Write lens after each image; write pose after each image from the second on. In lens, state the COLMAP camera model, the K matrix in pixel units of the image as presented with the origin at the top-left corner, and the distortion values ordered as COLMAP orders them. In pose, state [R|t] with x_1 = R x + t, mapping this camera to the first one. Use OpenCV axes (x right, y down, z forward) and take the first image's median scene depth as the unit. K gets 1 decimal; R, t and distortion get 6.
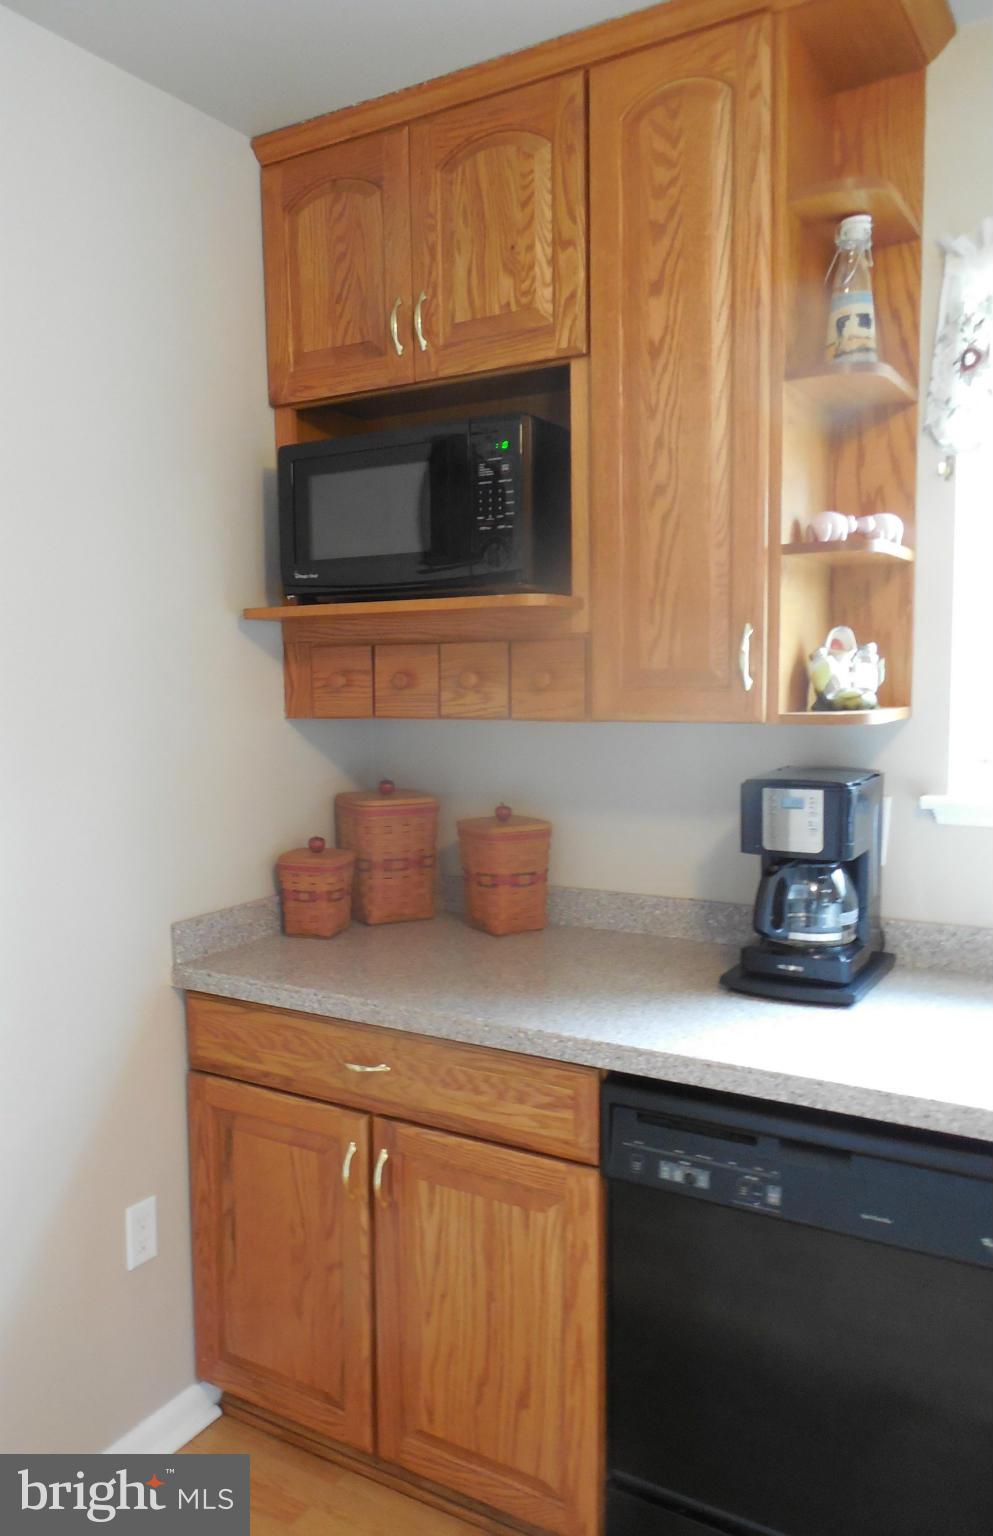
lens RADIAL K [[1235.5, 0, 496.5], [0, 1235.5, 768.0], [0, 0, 1]] dist [0.006167, 0.001418]
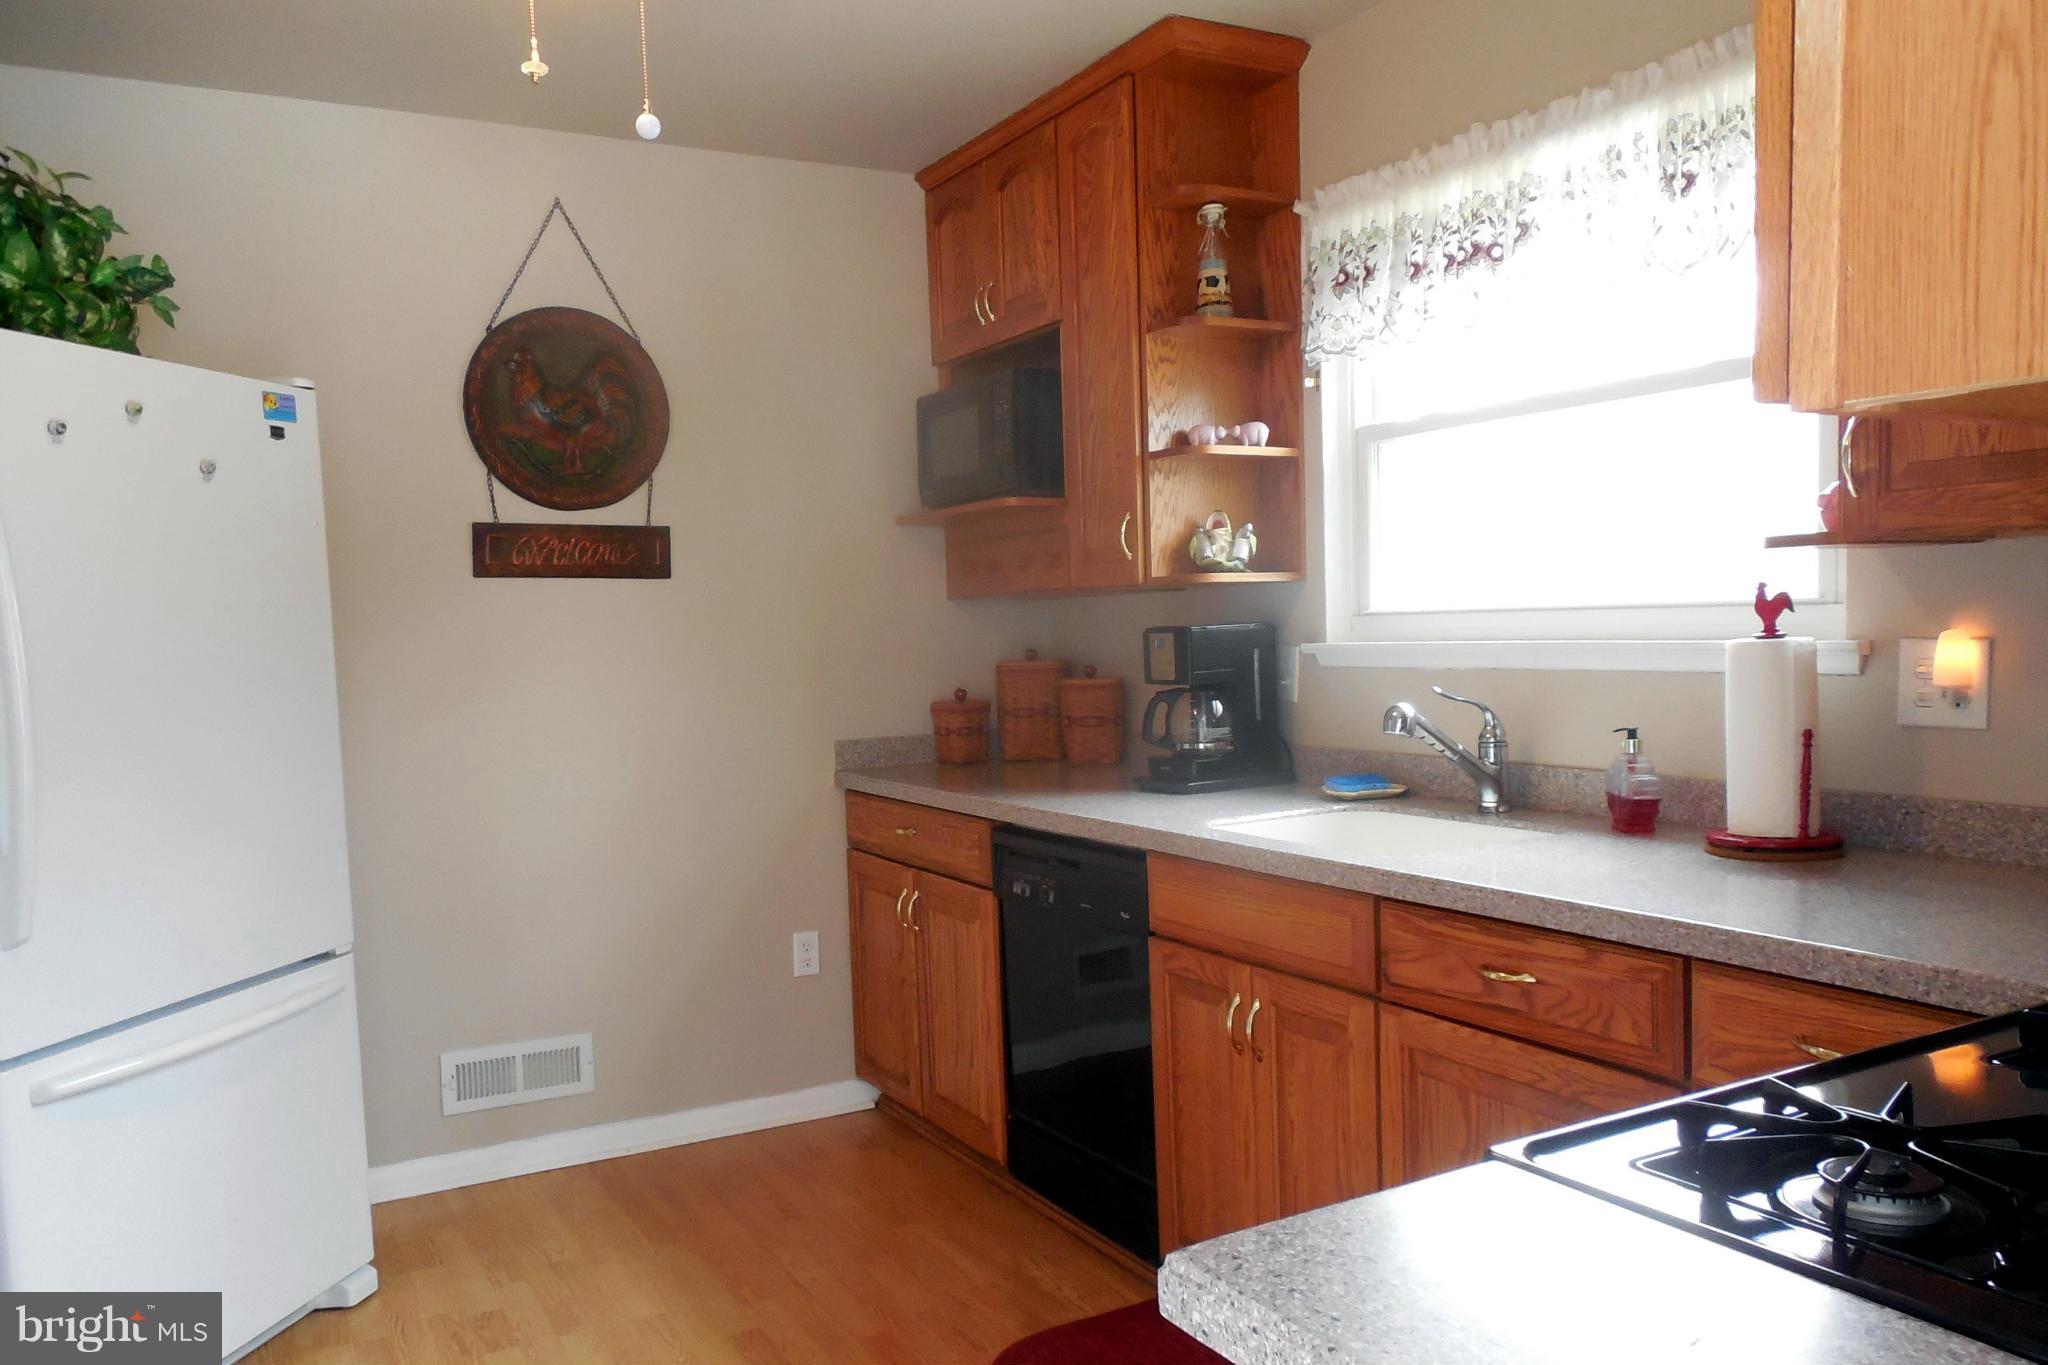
lens RADIAL K [[1586.2, 0, 1024.0], [0, 1586.2, 682.5], [0, 0, 1]] dist [0.007688, 0.002726]
pose [[0.880266, 0.007358, -0.474424, 0.853122], [-0.021867, 0.999447, -0.025071, 0.108206], [0.473977, 0.032443, 0.879939, -0.538159]]
